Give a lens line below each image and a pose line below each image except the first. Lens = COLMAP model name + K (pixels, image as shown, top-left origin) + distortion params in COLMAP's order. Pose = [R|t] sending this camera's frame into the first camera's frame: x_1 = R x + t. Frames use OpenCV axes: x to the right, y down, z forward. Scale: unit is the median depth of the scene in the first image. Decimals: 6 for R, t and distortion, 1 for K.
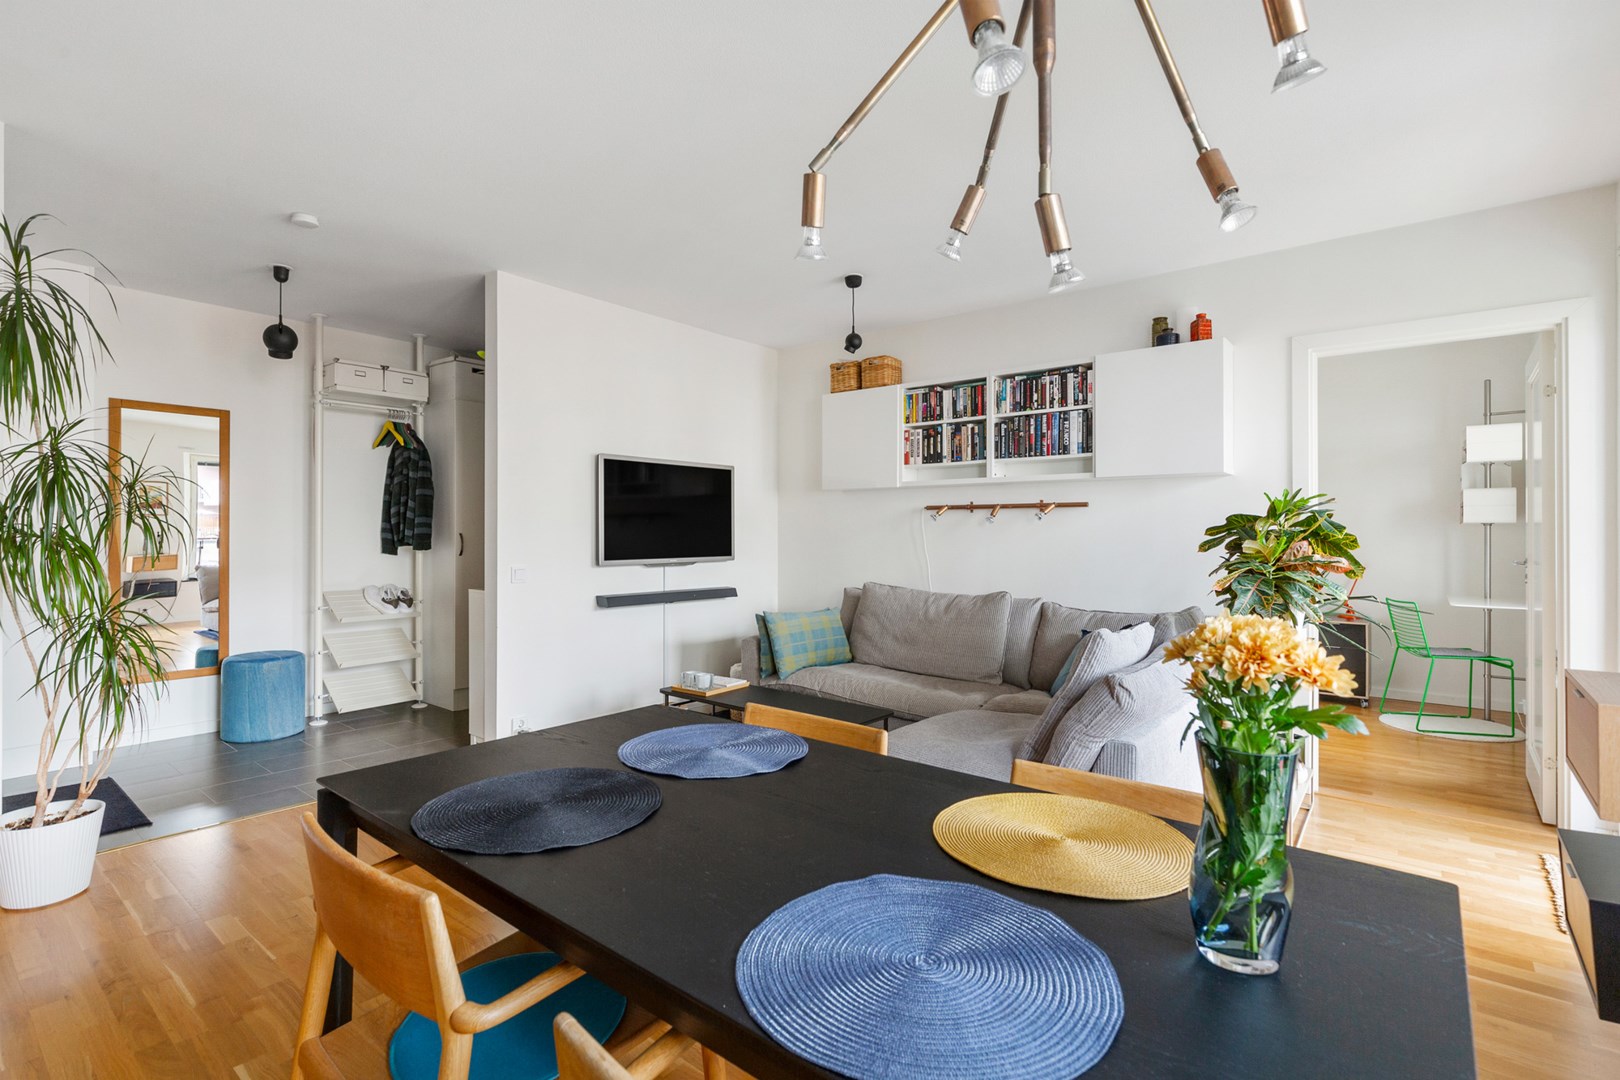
lens RADIAL K [[765.3, 0, 804.3], [0, 765.3, 535.4], [0, 0, 1]] dist [-0.000805, -0.000225]
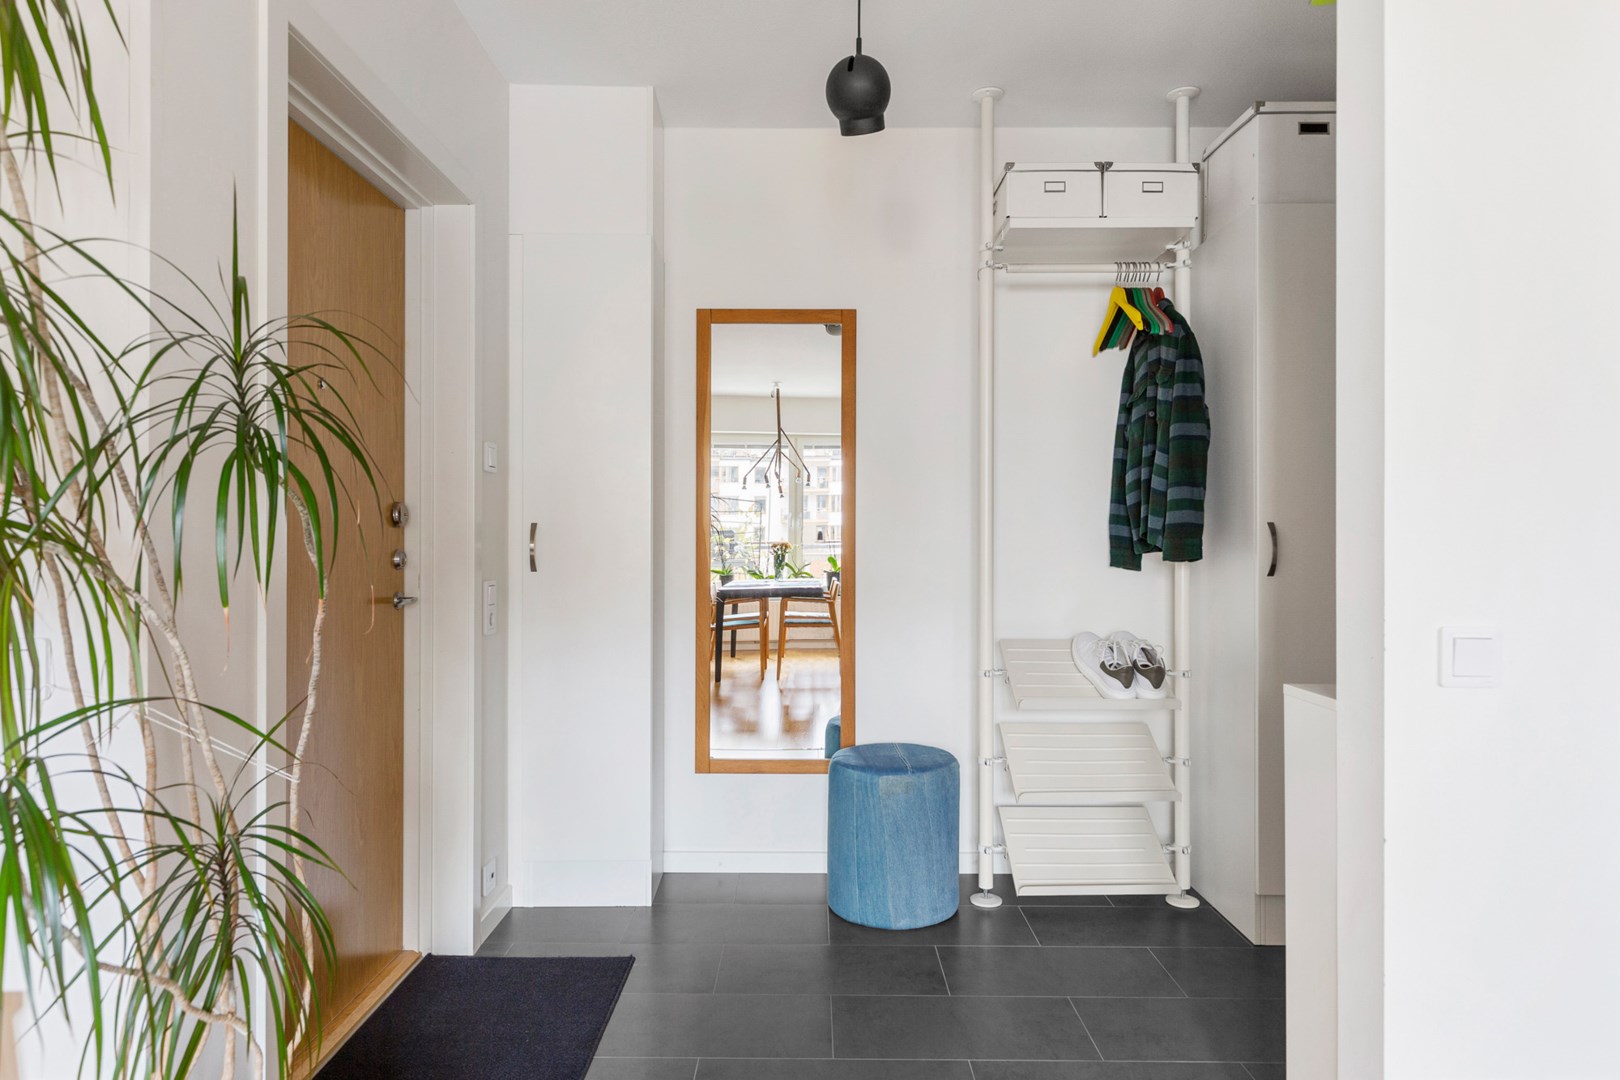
lens RADIAL K [[951.0, 0, 810.0], [0, 951.0, 540.0], [0, 0, 1]] dist [0.018751, 0.000133]
pose [[0.631309, -0.000634, -0.775531, -0.206456], [0.000405, 1.000000, -0.000487, 0.006849], [0.775531, -0.000007, 0.631309, 0.481533]]
